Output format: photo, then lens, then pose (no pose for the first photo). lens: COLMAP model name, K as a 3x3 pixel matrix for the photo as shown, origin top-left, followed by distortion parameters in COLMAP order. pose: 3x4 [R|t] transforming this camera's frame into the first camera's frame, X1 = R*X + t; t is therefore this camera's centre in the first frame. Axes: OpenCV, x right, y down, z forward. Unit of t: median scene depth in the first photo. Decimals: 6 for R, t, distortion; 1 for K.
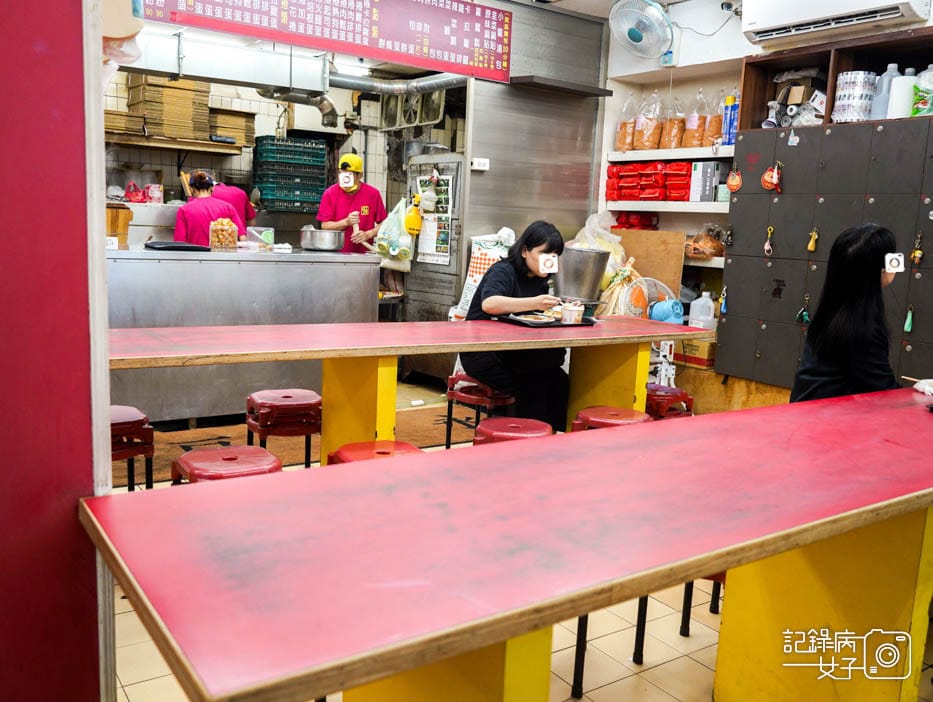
lens RADIAL K [[857.4, 0, 471.1], [0, 857.4, 352.2], [0, 0, 1]] dist [-0.007159, 0.000000]
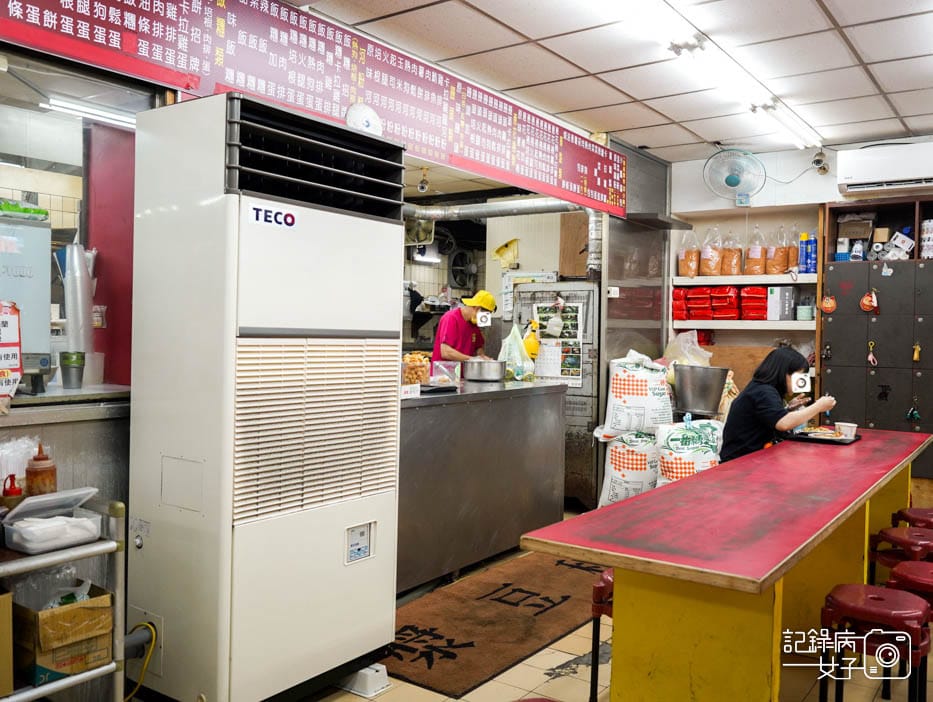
lens RADIAL K [[857.4, 0, 467.3], [0, 857.4, 346.8], [0, 0, 1]] dist [-0.007159, 0.000000]
pose [[0.931785, -0.041585, 0.360621, -0.550960], [0.083807, 0.991223, -0.102241, -0.057611], [-0.353204, 0.125489, 0.927092, 0.078760]]
